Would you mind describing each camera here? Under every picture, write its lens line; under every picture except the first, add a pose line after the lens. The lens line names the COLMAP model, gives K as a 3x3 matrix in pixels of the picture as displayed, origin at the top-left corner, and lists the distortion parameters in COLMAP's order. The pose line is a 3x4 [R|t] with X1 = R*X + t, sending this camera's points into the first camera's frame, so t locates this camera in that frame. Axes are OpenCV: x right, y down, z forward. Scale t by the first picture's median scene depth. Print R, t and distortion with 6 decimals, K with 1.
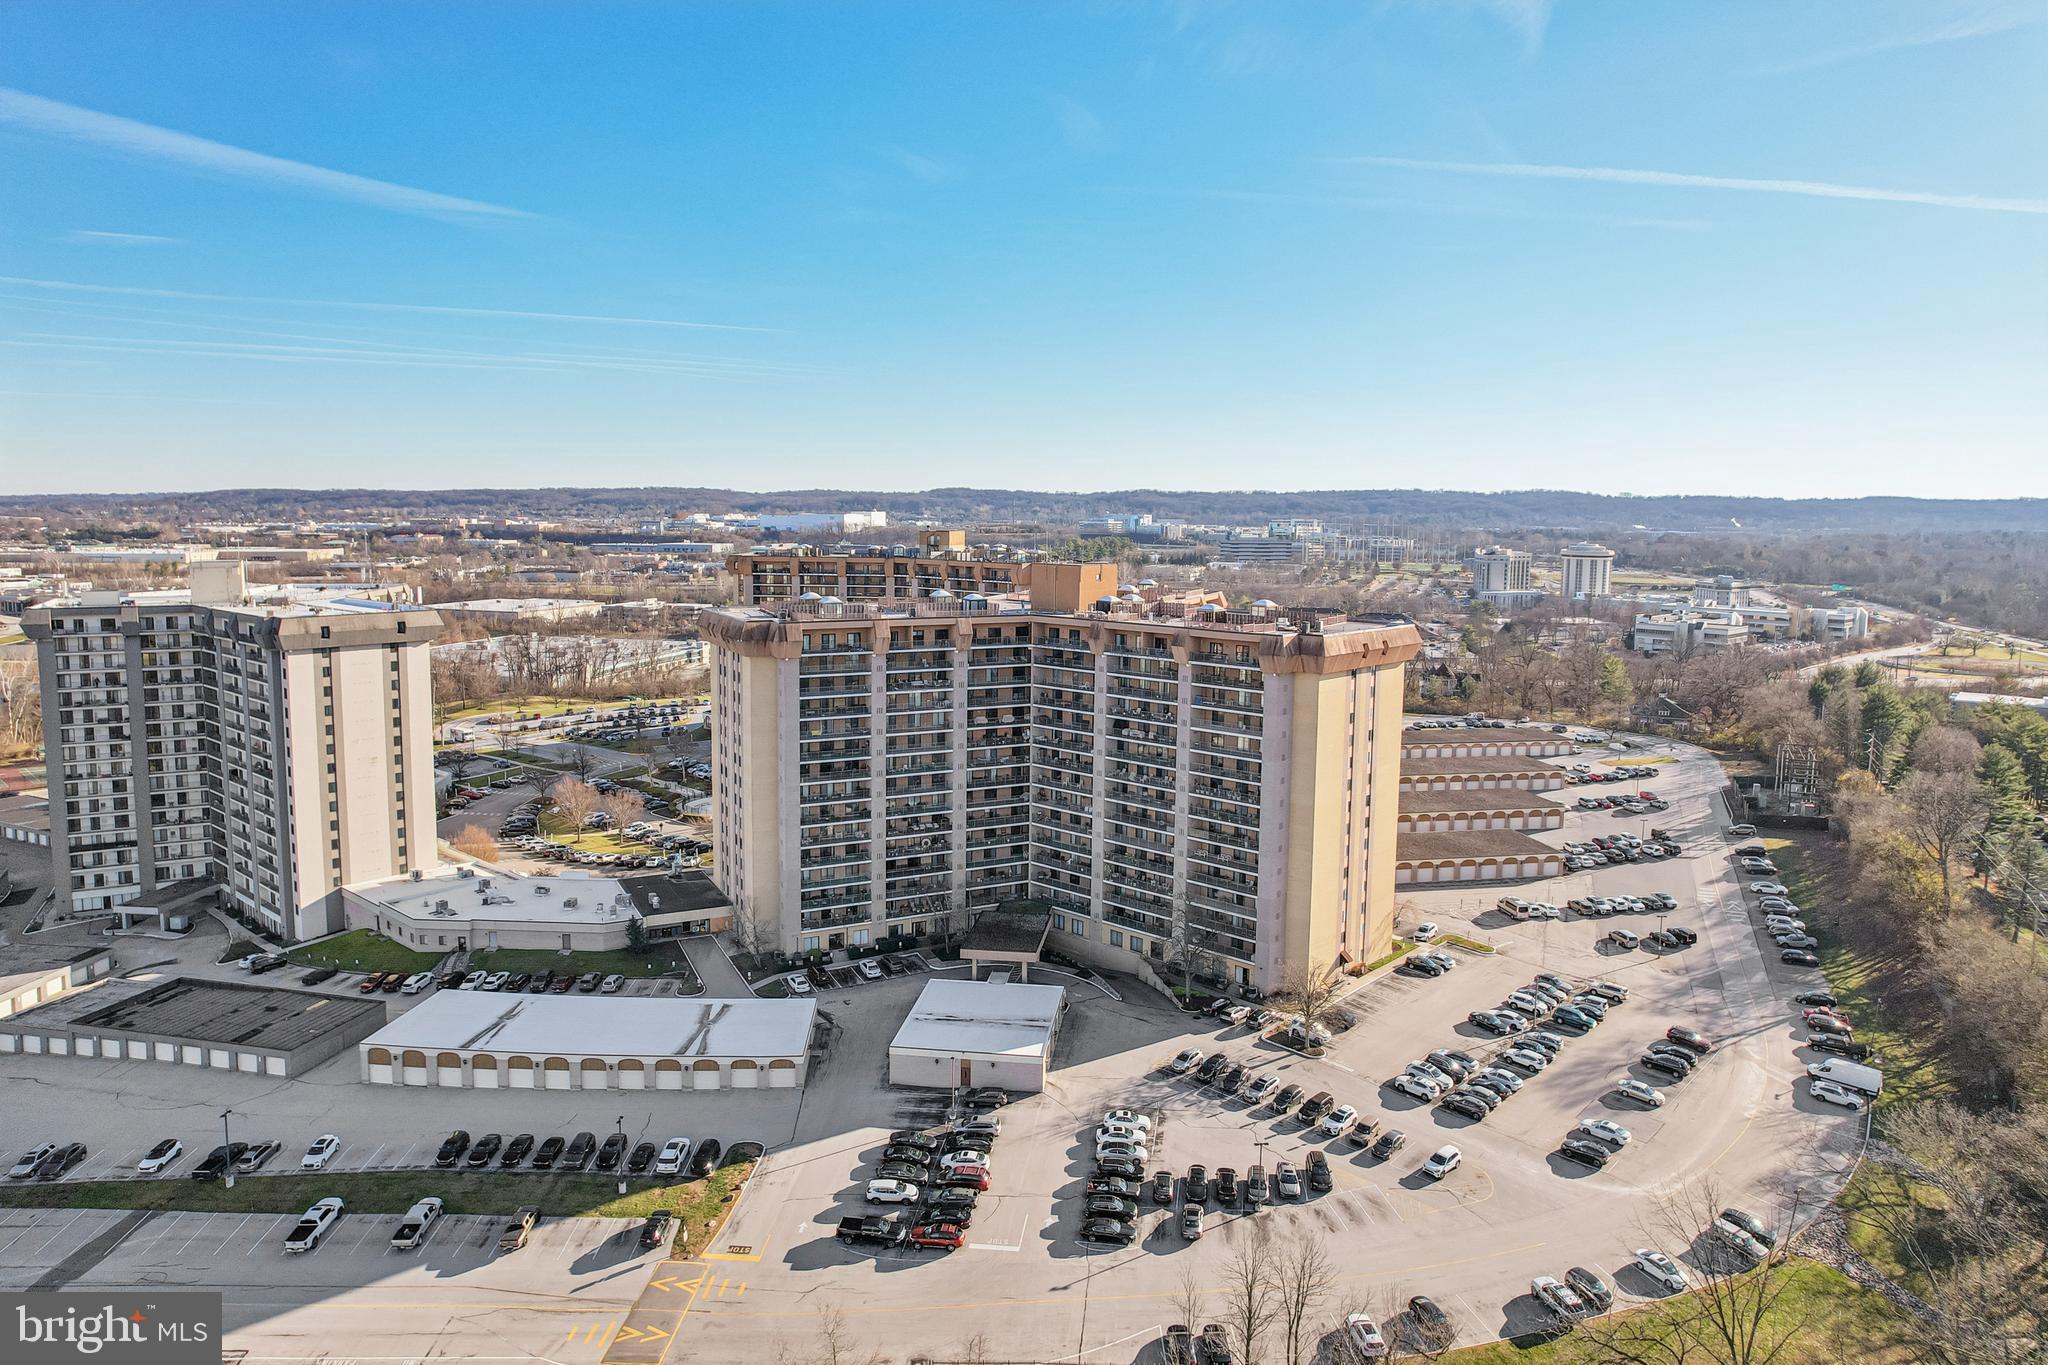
lens RADIAL K [[1292.7, 0, 1024.0], [0, 1292.7, 682.5], [0, 0, 1]] dist [-0.057781, 0.037508]
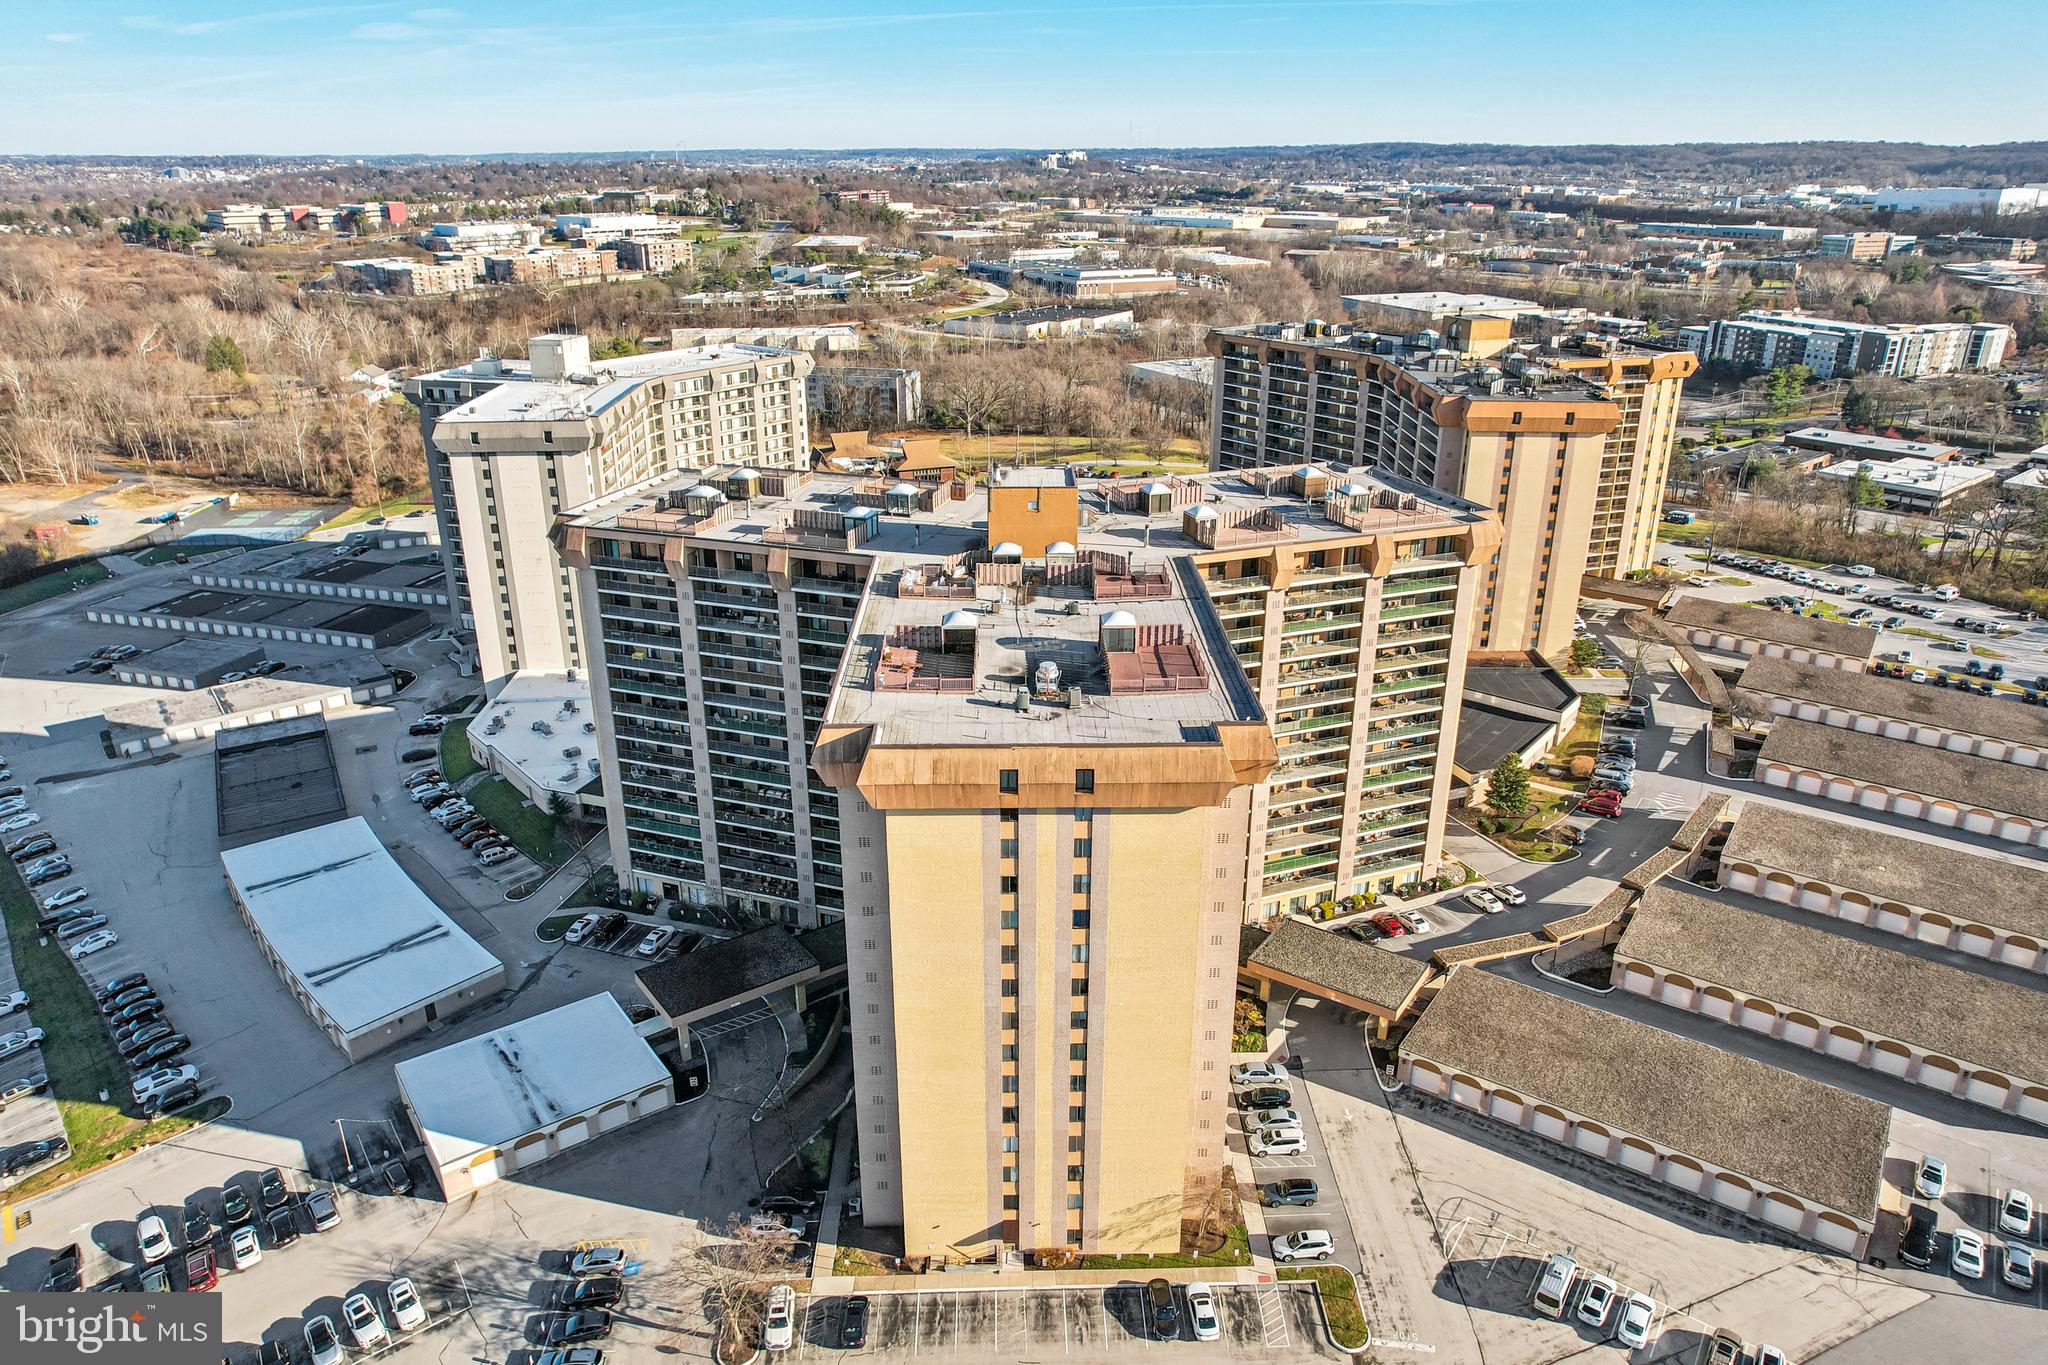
lens RADIAL K [[1333.1, 0, 1031.6], [0, 1333.1, 679.7], [0, 0, 1]] dist [-0.085033, 0.081978]
pose [[0.704759, 0.257254, -0.661162, 0.552200], [-0.092958, 0.957390, 0.273427, -0.191703], [0.703330, -0.131240, 0.698643, 0.552124]]
